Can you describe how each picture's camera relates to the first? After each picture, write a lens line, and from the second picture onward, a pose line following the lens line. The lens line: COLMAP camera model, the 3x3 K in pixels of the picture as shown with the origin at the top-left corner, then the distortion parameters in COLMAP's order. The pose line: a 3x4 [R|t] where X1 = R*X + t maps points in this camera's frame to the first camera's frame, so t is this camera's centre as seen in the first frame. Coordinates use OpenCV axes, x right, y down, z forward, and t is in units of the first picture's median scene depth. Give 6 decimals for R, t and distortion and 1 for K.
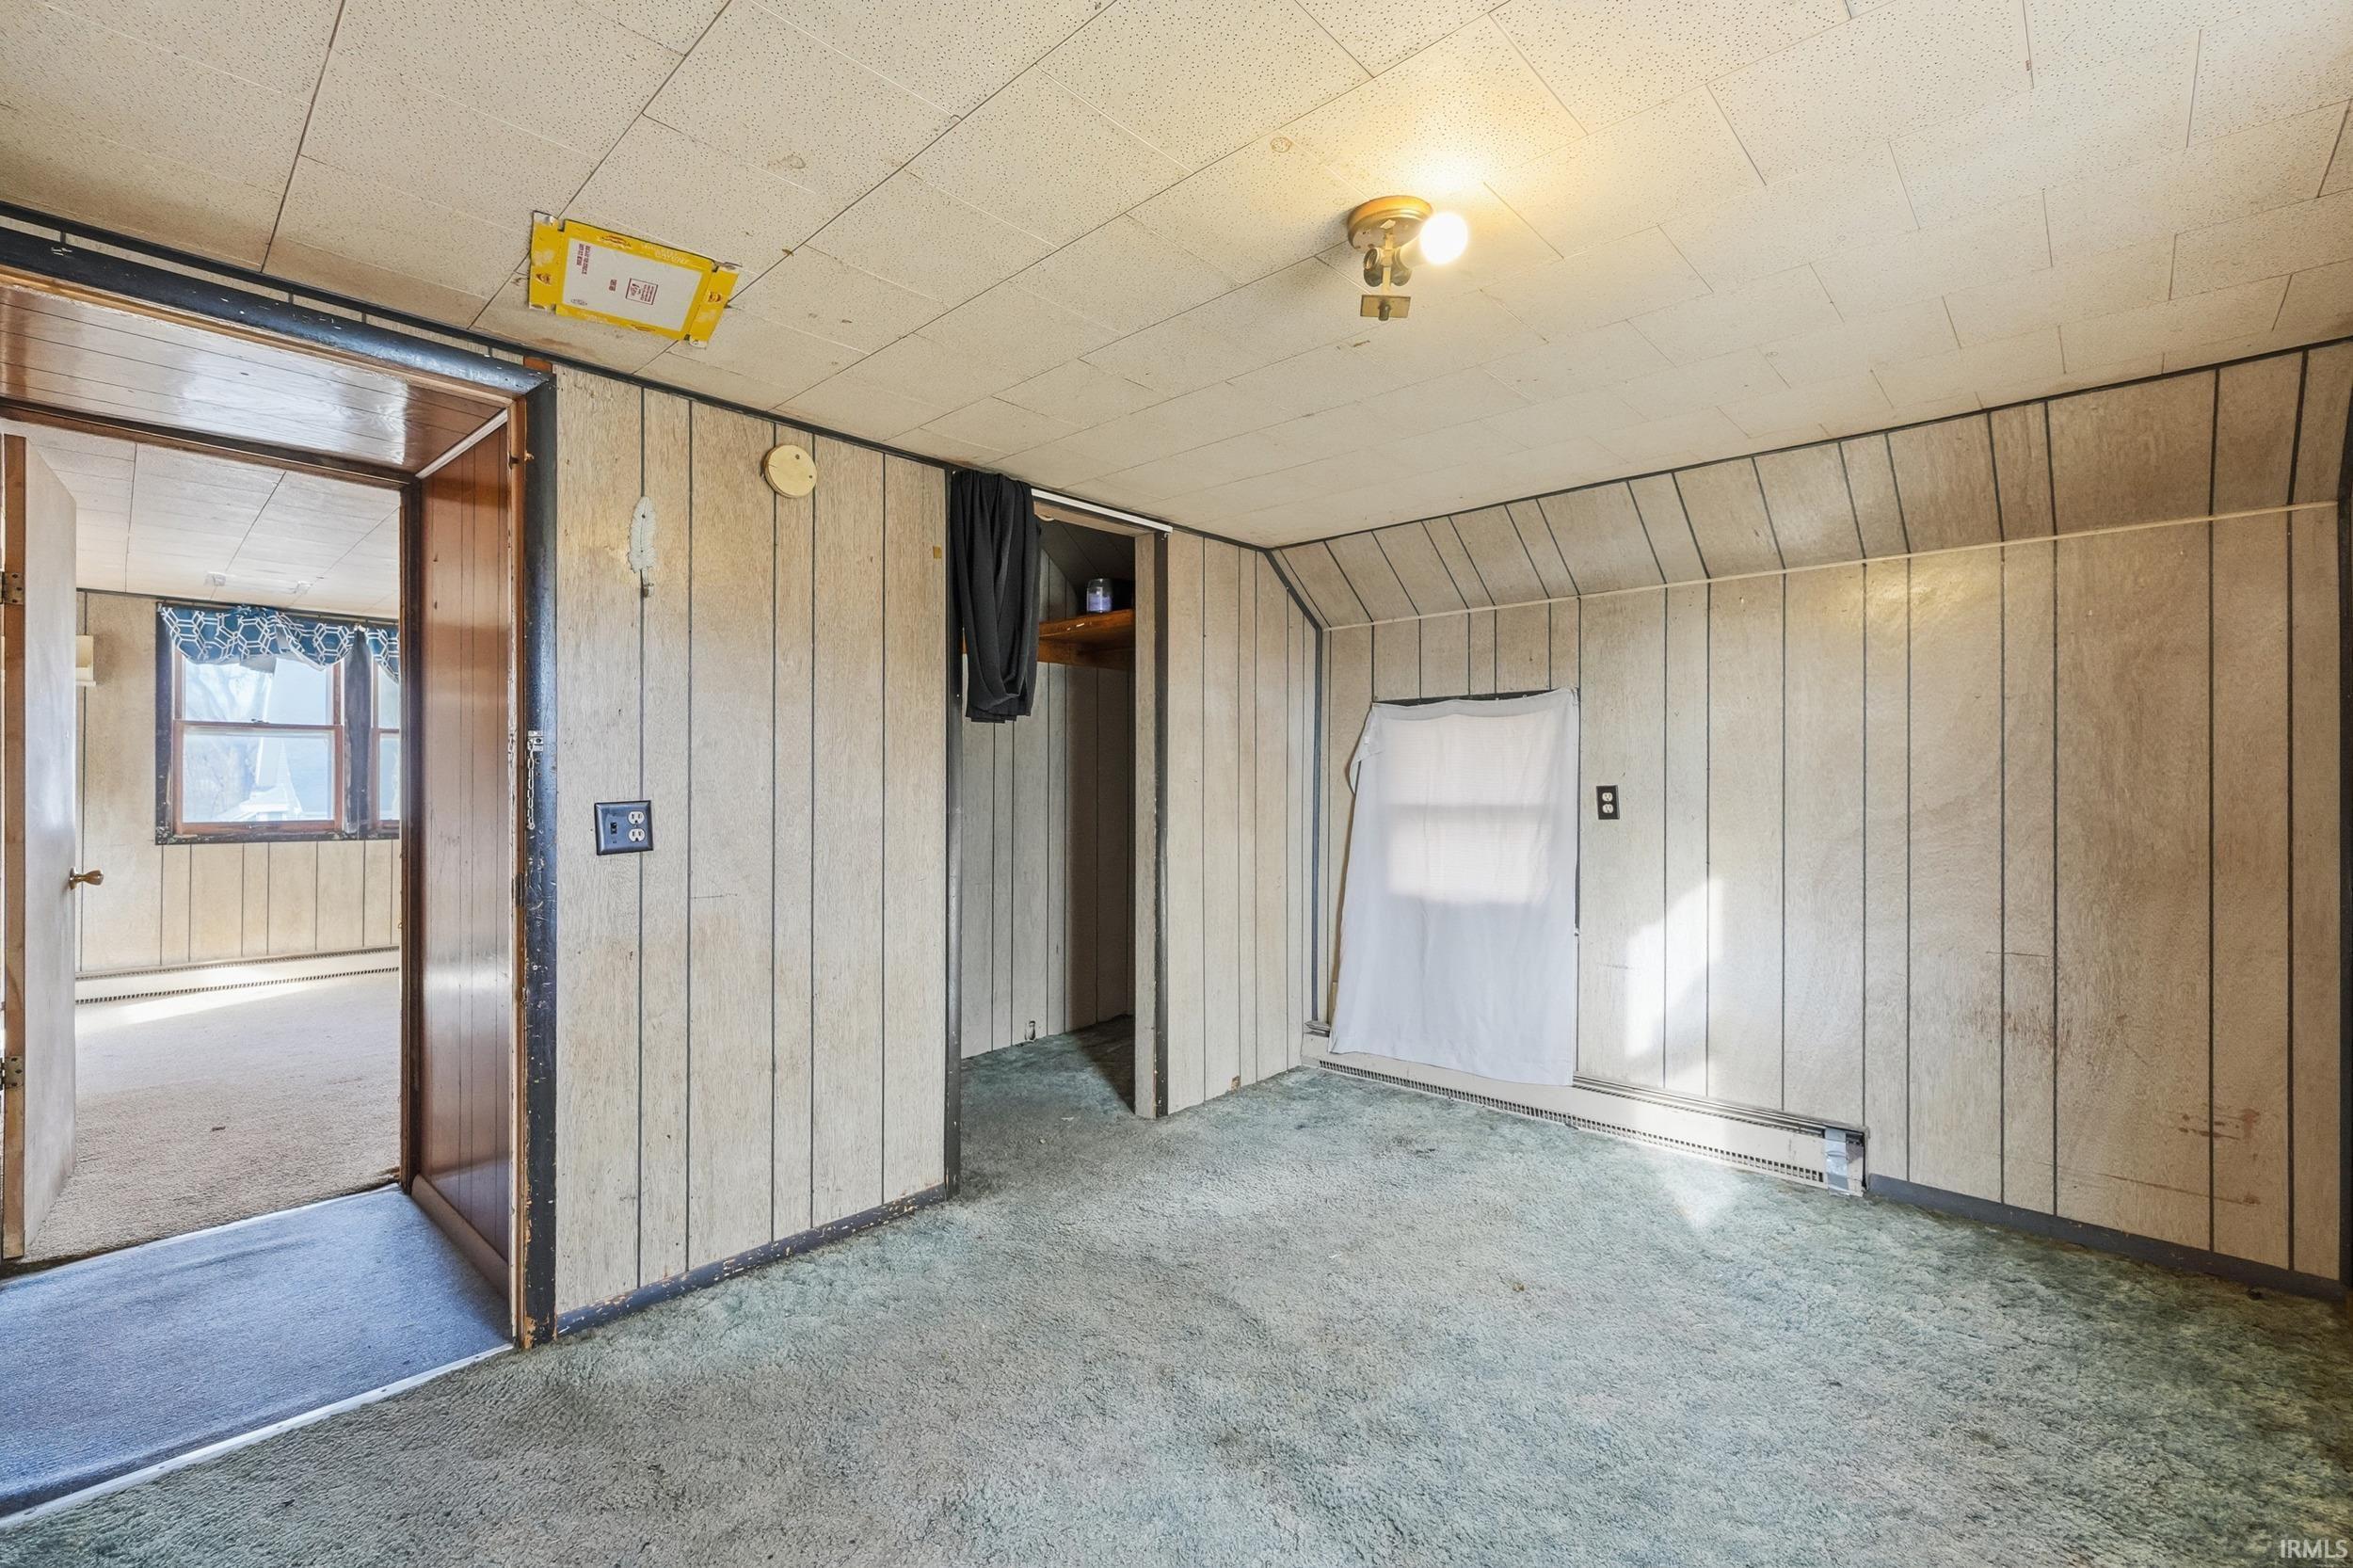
lens RADIAL K [[1005.9, 0, 1175.1], [0, 1005.9, 778.5], [0, 0, 1]] dist [0.000641, 0.000717]
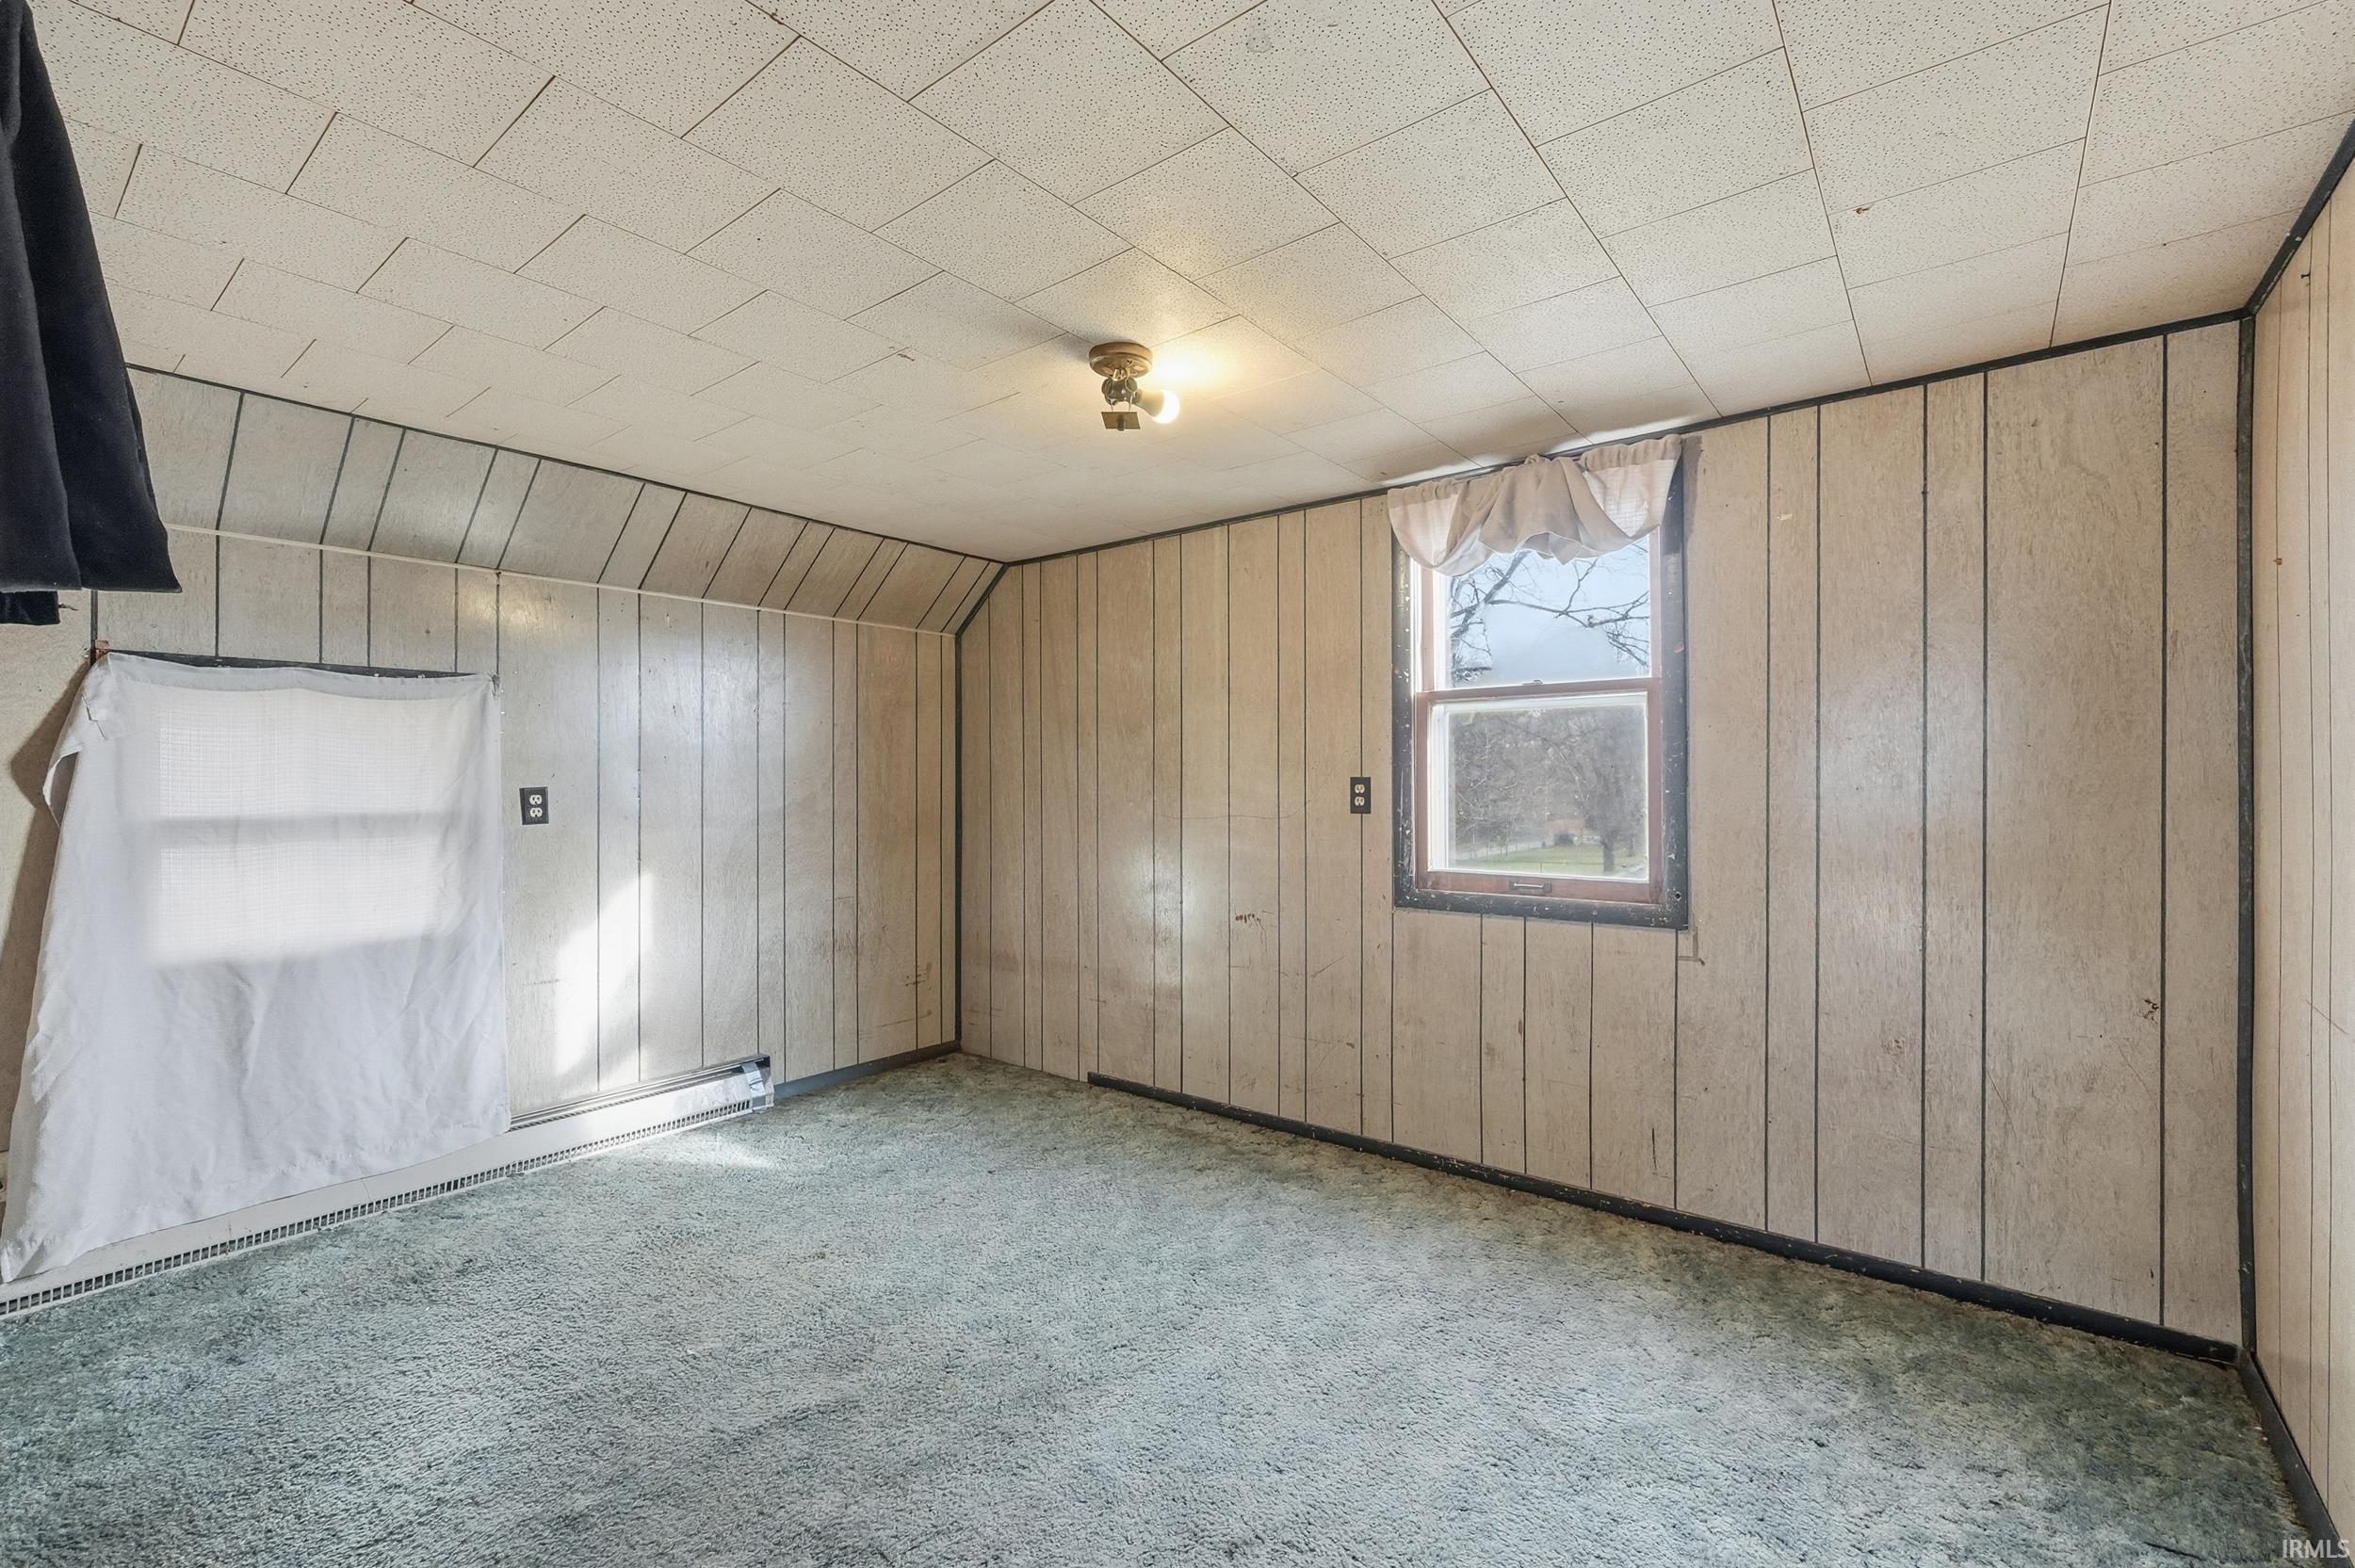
lens RADIAL K [[1006.6, 0, 1175.3], [0, 1006.6, 768.4], [0, 0, 1]] dist [0.000641, 0.000717]
pose [[-0.090002, 0.010427, 0.995887, -0.688840], [-0.001701, 0.999942, -0.010623, -0.001721], [-0.995940, -0.002650, -0.089979, 0.647169]]
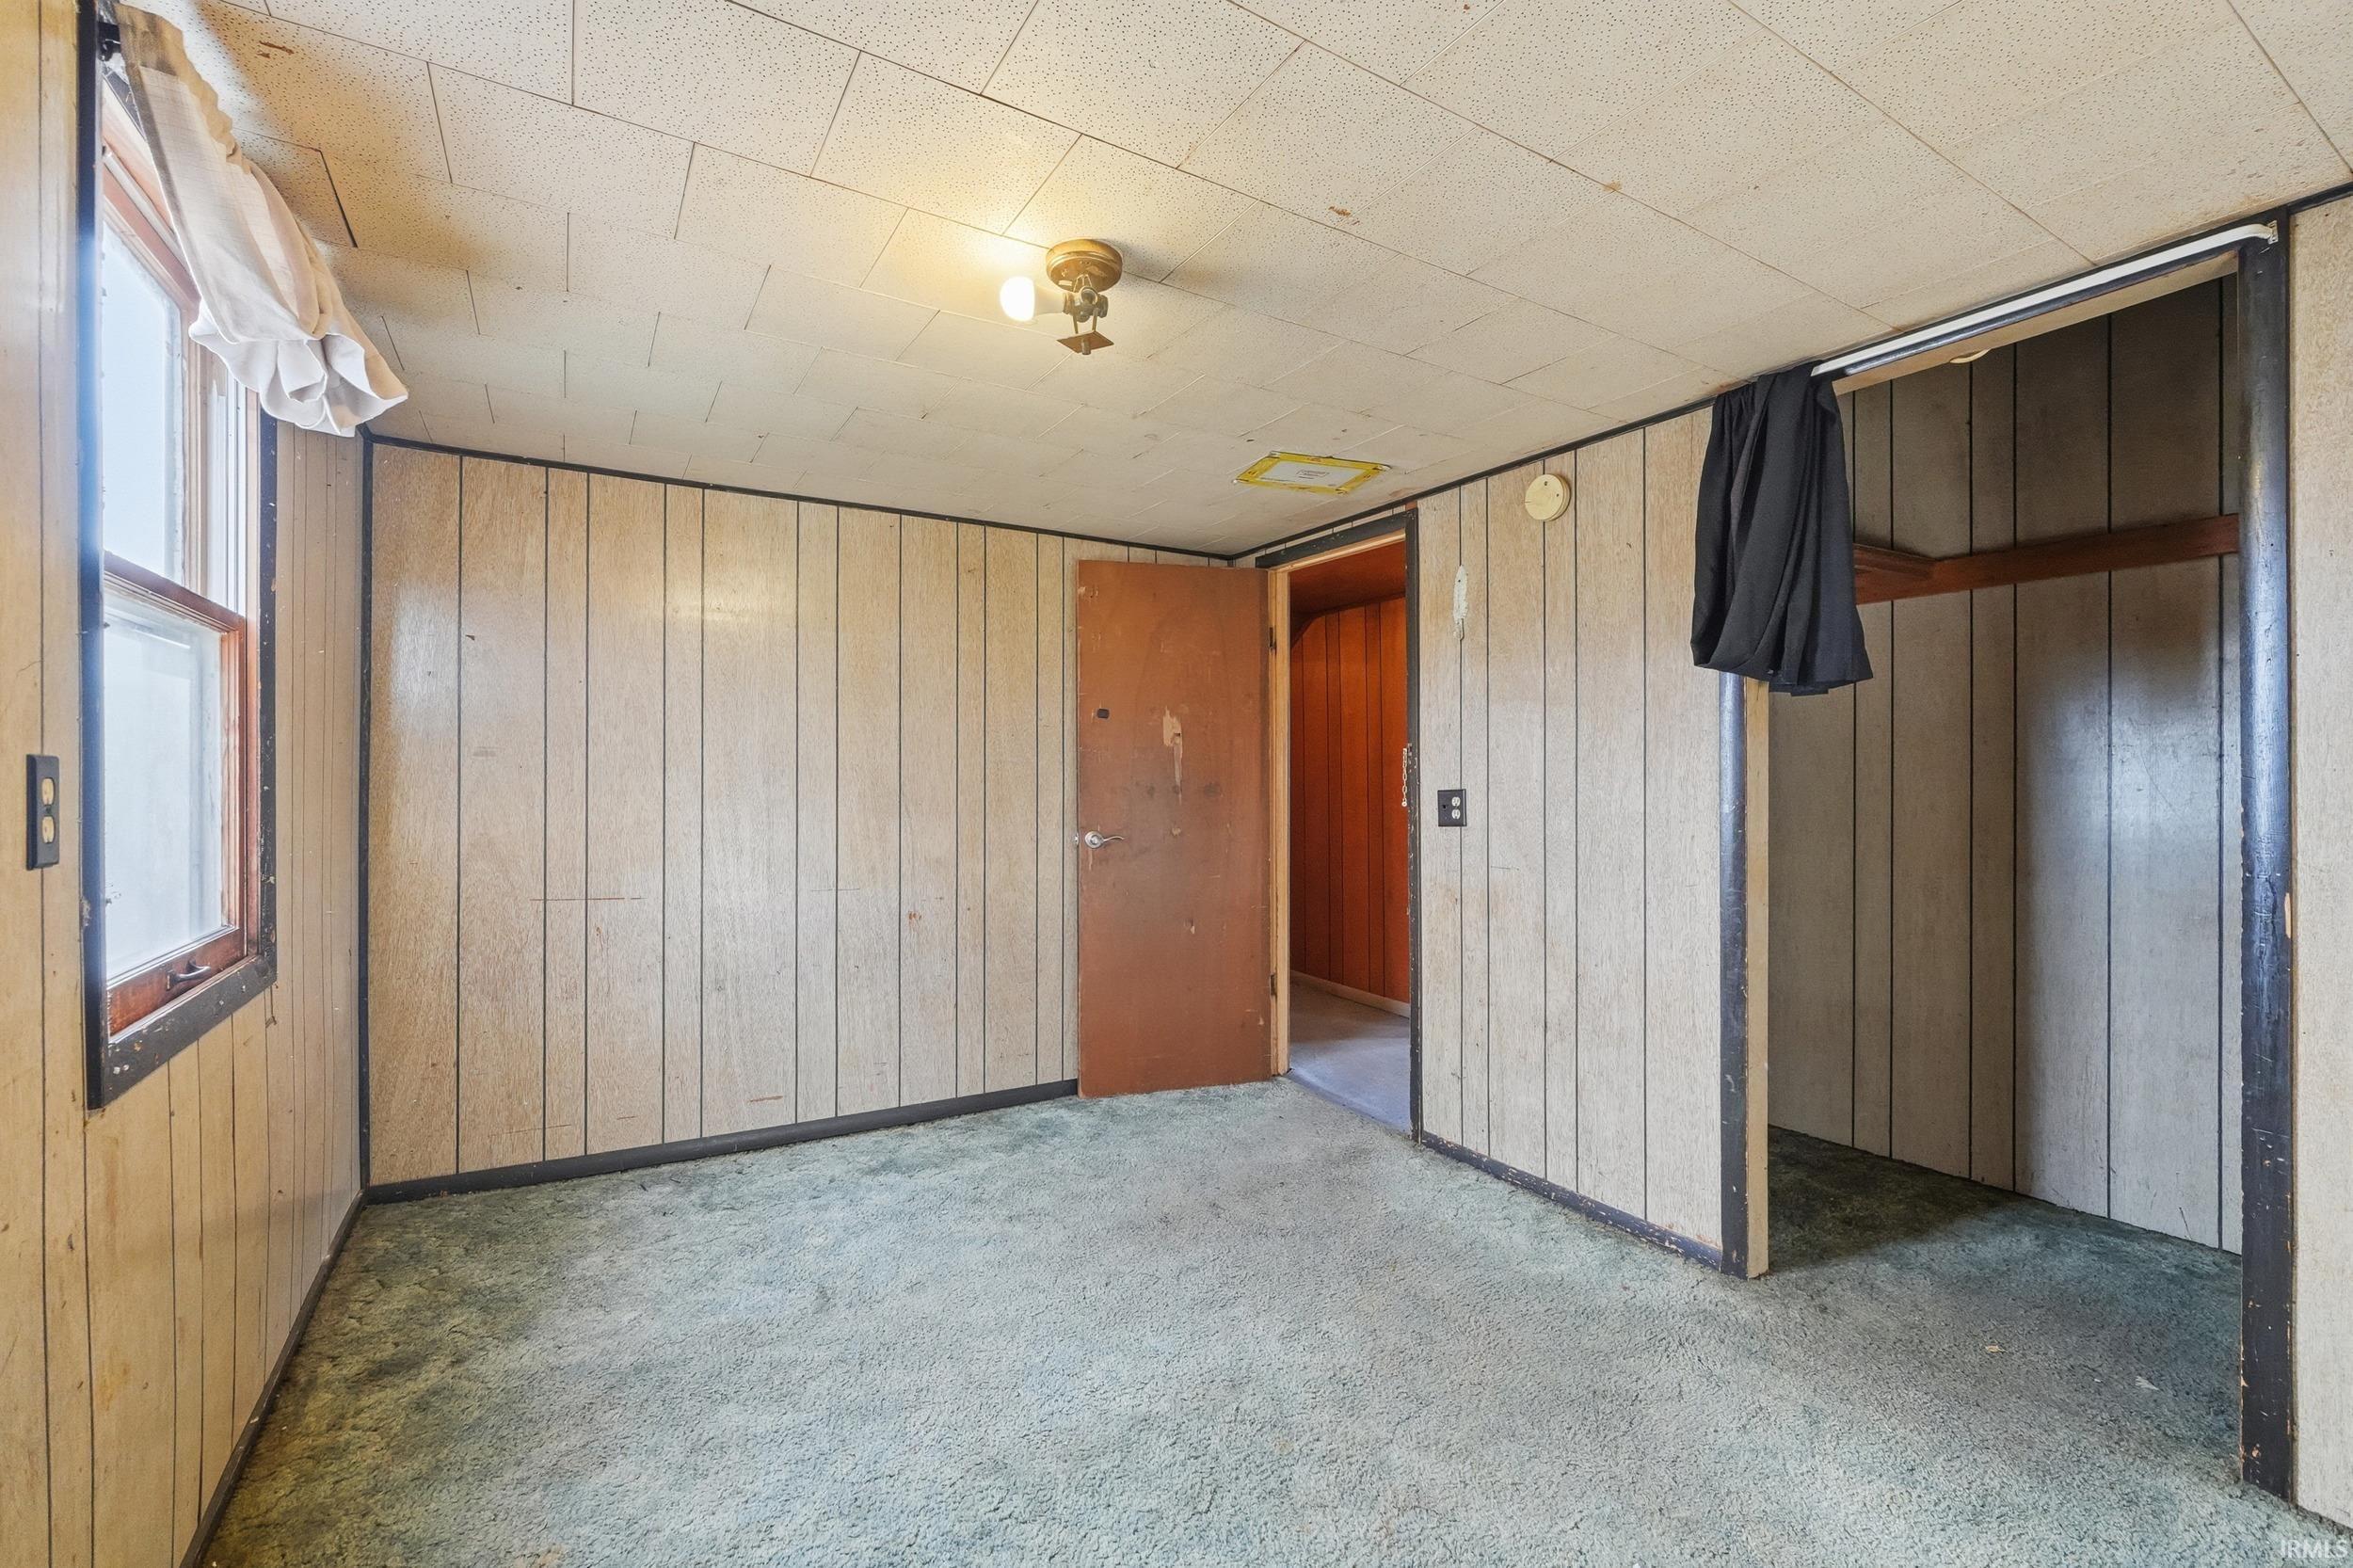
lens RADIAL K [[1005.9, 0, 1168.8], [0, 1005.9, 776.8], [0, 0, 1]] dist [0.000641, 0.000717]
pose [[-0.272233, -0.002002, -0.962229, 0.751904], [0.004519, 0.999984, -0.003359, 0.006593], [0.962221, -0.005262, -0.272220, 0.835792]]
